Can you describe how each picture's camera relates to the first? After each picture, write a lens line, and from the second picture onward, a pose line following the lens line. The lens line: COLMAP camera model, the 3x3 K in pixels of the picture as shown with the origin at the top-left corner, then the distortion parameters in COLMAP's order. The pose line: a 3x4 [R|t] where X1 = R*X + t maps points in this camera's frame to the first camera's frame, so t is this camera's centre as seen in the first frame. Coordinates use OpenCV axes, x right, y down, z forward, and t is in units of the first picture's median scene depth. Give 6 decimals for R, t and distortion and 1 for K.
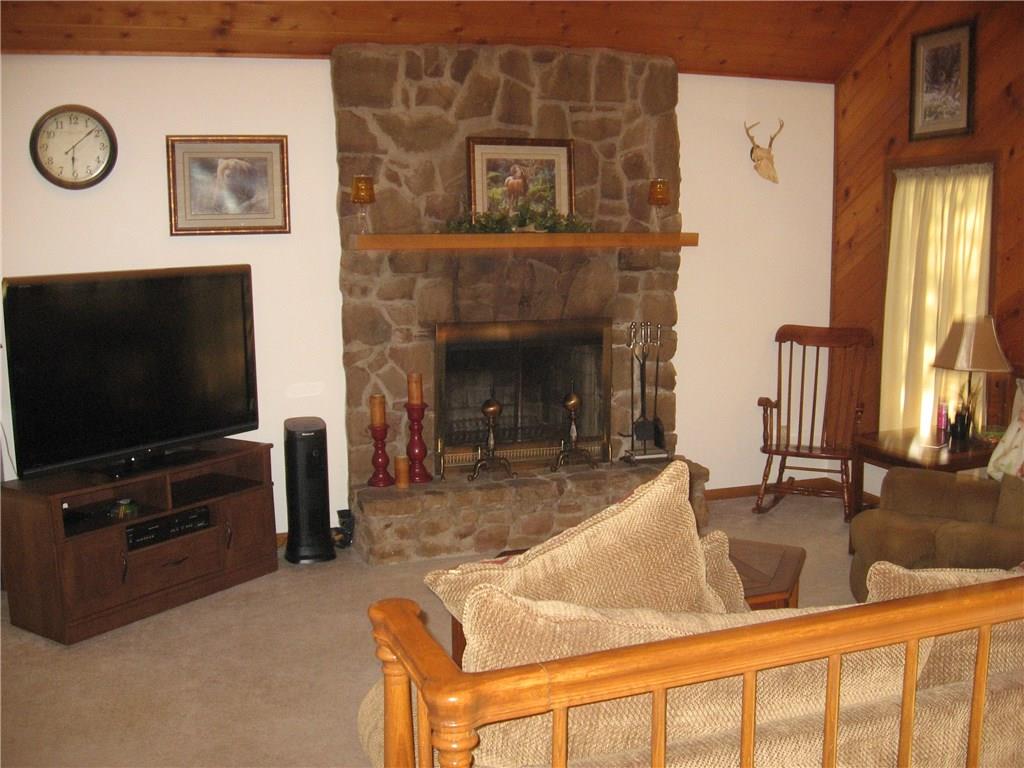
lens RADIAL K [[1047.5, 0, 513.6], [0, 1047.5, 387.4], [0, 0, 1]] dist [-0.121582, 0.000000]
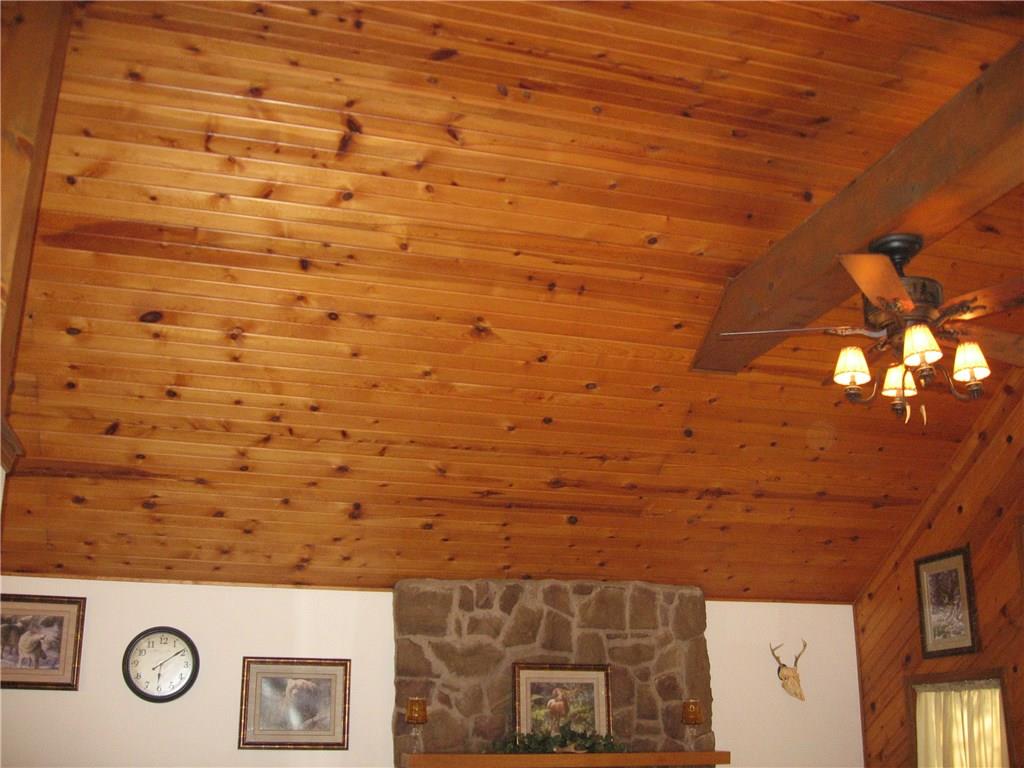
lens RADIAL K [[1047.5, 0, 513.4], [0, 1047.5, 382.1], [0, 0, 1]] dist [-0.121582, 0.000000]
pose [[0.998532, -0.006740, -0.053743, 0.016686], [-0.017982, 0.894698, -0.446310, -0.016031], [0.051092, 0.446621, 0.893263, -0.114450]]
